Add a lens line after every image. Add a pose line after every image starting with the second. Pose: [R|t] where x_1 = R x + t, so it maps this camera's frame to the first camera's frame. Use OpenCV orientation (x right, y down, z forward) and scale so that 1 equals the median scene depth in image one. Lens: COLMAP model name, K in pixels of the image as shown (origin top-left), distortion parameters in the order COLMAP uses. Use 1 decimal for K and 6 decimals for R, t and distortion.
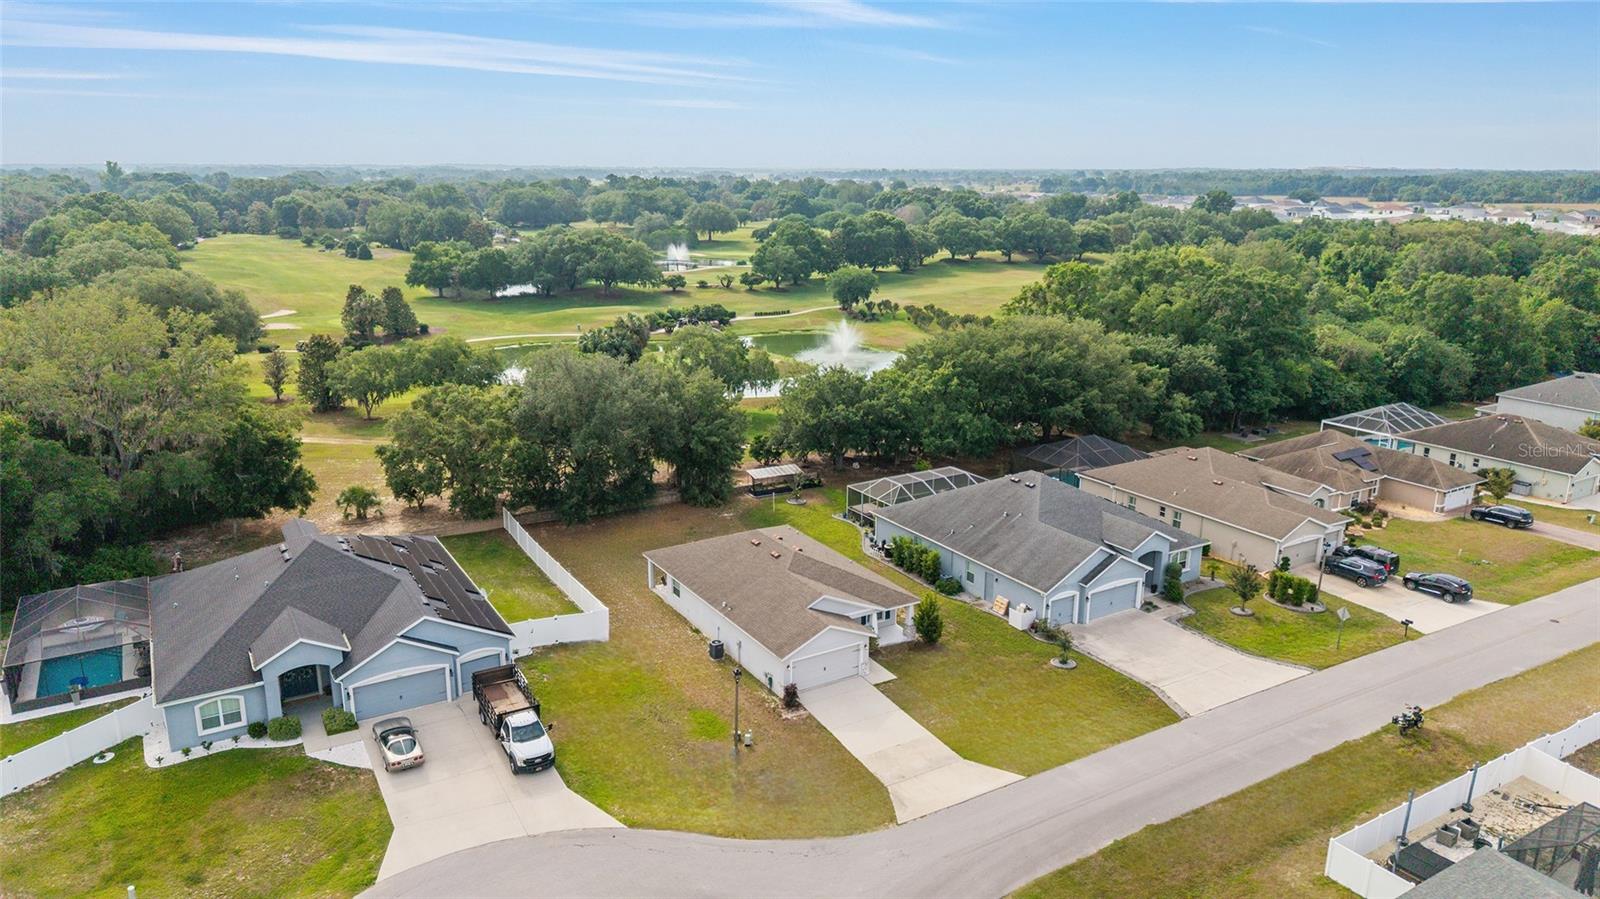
lens RADIAL K [[1068.3, 0, 803.1], [0, 1068.3, 453.2], [0, 0, 1]] dist [0.065723, -0.097436]
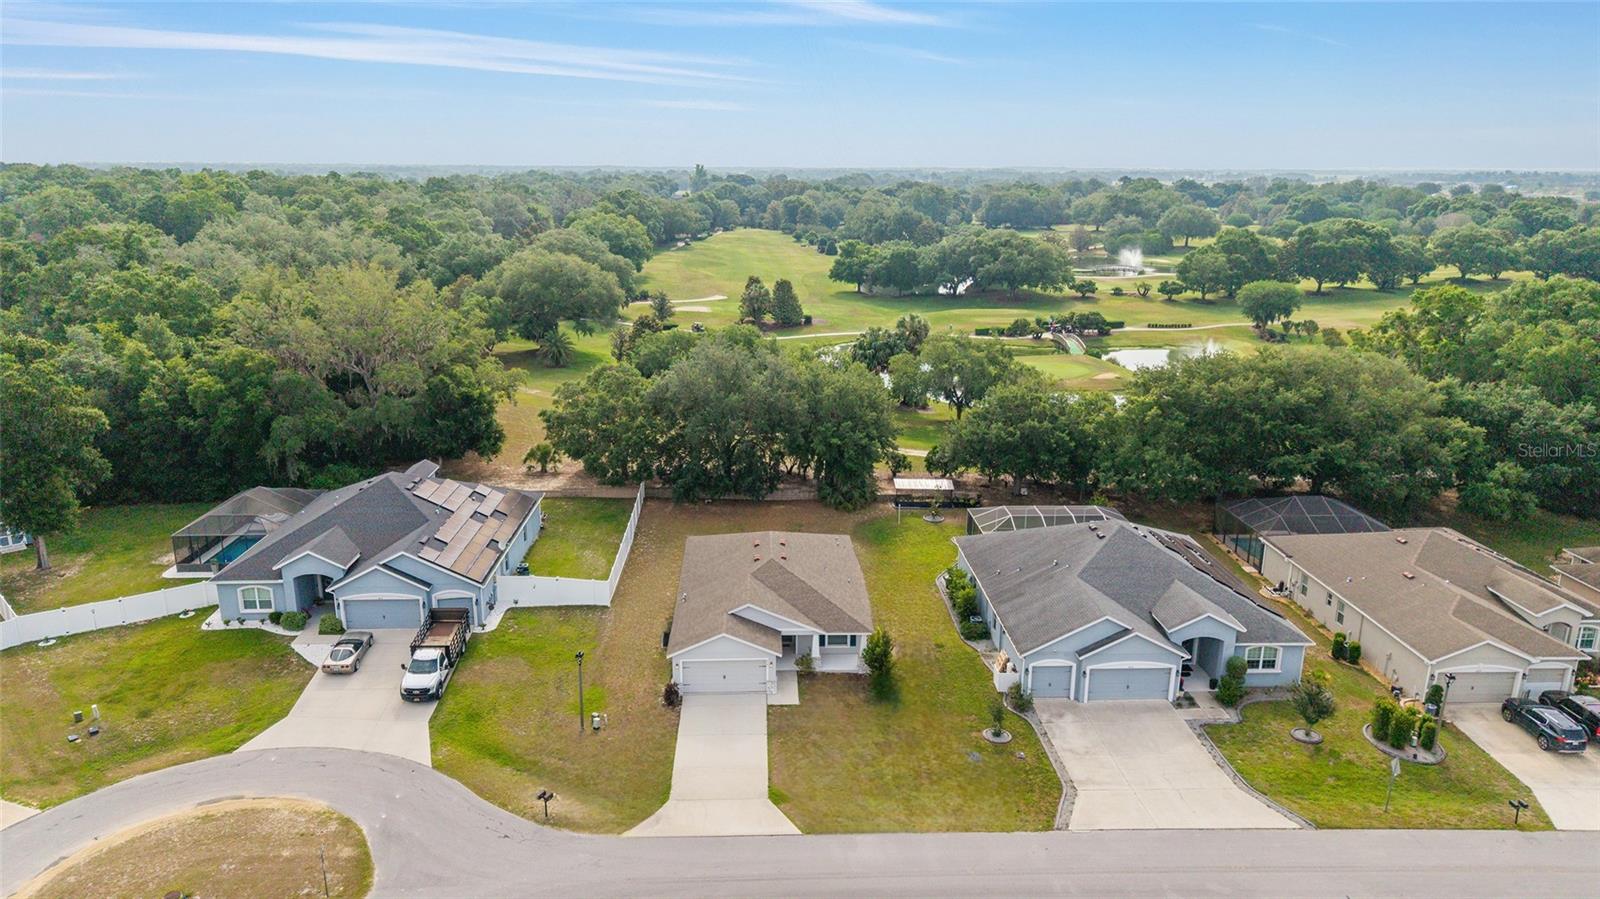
lens RADIAL K [[1068.3, 0, 803.1], [0, 1068.3, 453.2], [0, 0, 1]] dist [0.065723, -0.097436]
pose [[0.874343, 0.125671, -0.468756, 0.382335], [-0.126579, 0.991511, 0.029718, -0.029725], [0.468511, 0.033350, 0.882828, 0.117860]]
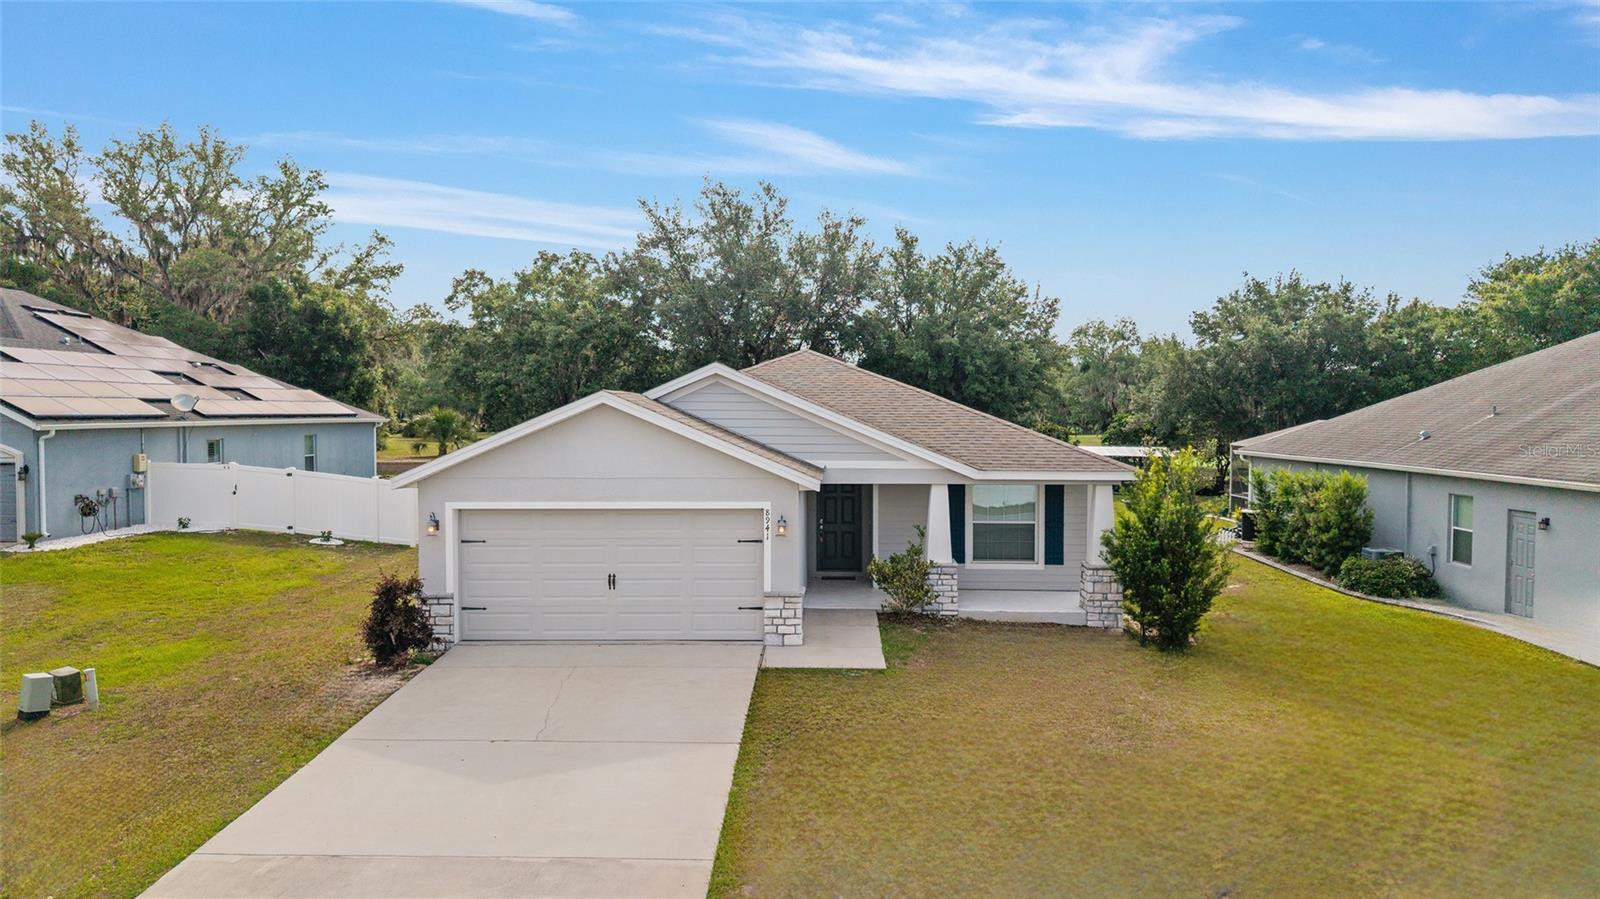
lens RADIAL K [[1068.3, 0, 803.1], [0, 1068.3, 453.2], [0, 0, 1]] dist [0.065723, -0.097436]
pose [[0.834859, 0.011058, -0.550353, 0.154143], [-0.133791, 0.973894, -0.183386, 0.157002], [0.533958, 0.226734, 0.814544, 0.589054]]
